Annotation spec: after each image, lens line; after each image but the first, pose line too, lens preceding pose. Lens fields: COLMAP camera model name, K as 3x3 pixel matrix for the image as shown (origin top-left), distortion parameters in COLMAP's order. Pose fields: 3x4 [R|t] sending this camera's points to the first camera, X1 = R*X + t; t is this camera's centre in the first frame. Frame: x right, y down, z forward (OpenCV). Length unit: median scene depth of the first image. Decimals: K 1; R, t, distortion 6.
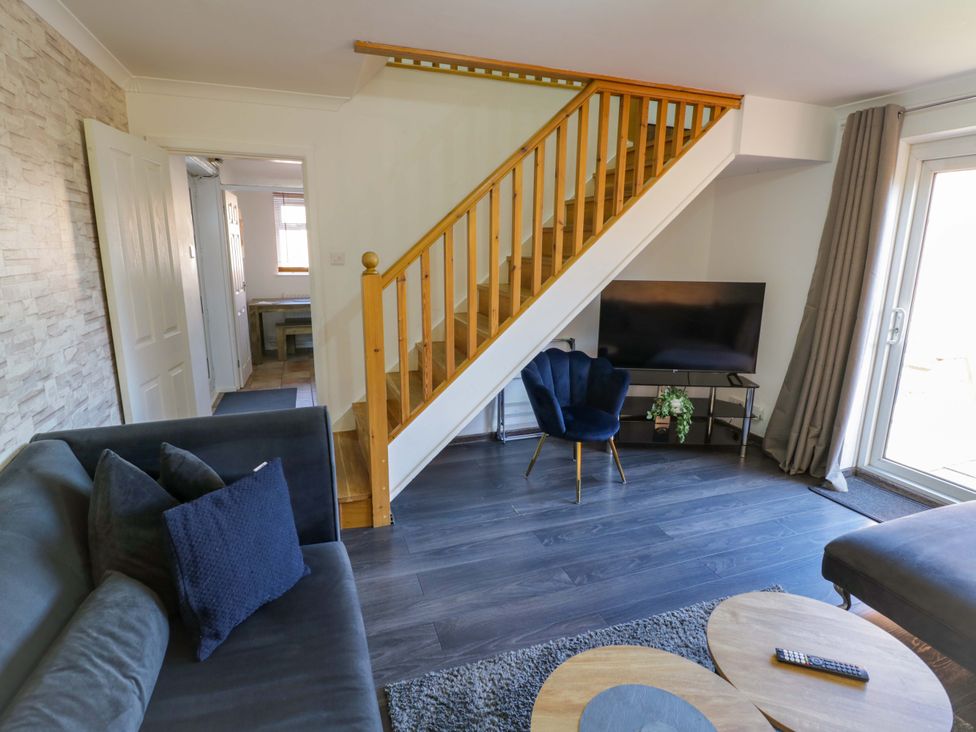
lens RADIAL K [[507.2, 0, 487.4], [0, 507.2, 356.1], [0, 0, 1]] dist [0.002062, -0.014524]
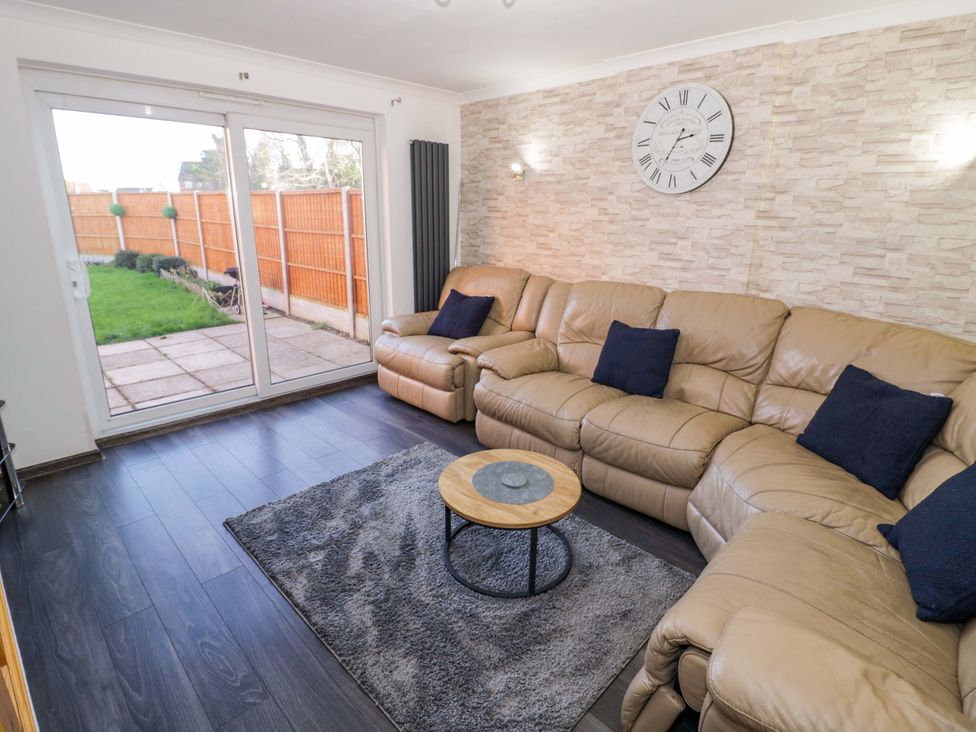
lens RADIAL K [[507.2, 0, 487.4], [0, 507.2, 356.1], [0, 0, 1]] dist [0.002062, -0.014524]
pose [[-0.434787, -0.264508, 0.860811, -0.354004], [0.169166, 0.914883, 0.366567, -0.148204], [-0.884502, 0.304998, -0.353034, 0.742121]]
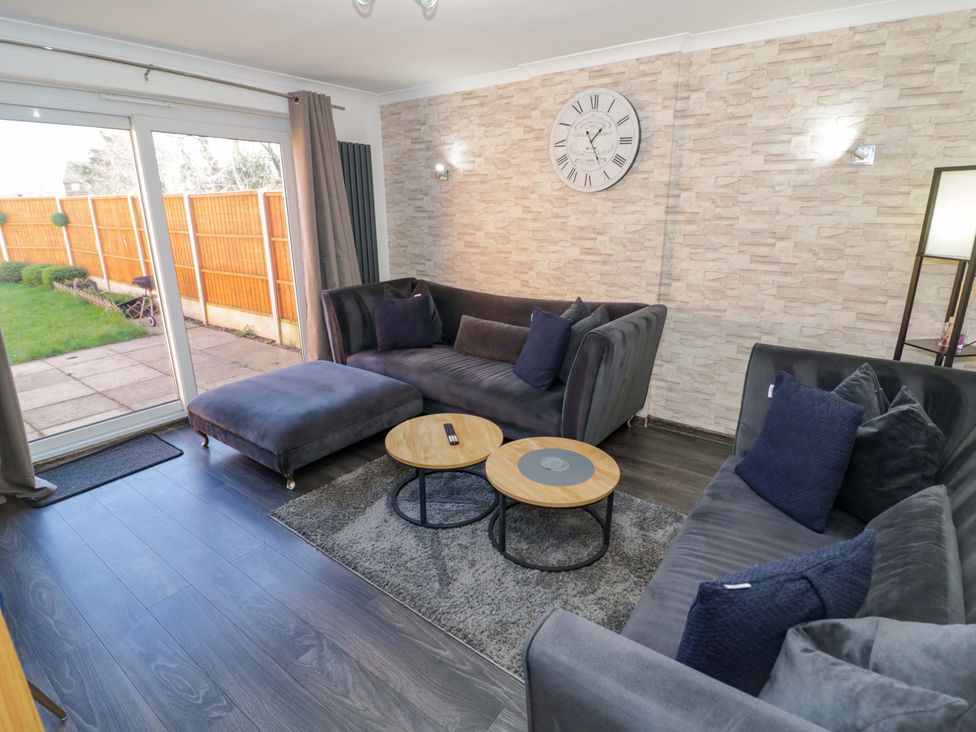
lens RADIAL K [[507.2, 0, 487.4], [0, 507.2, 356.1], [0, 0, 1]] dist [0.002062, -0.014524]
pose [[-0.564272, -0.239246, 0.790163, -0.371206], [0.172680, 0.901719, 0.396338, -0.162252], [-0.807328, 0.360088, -0.467502, 0.765652]]
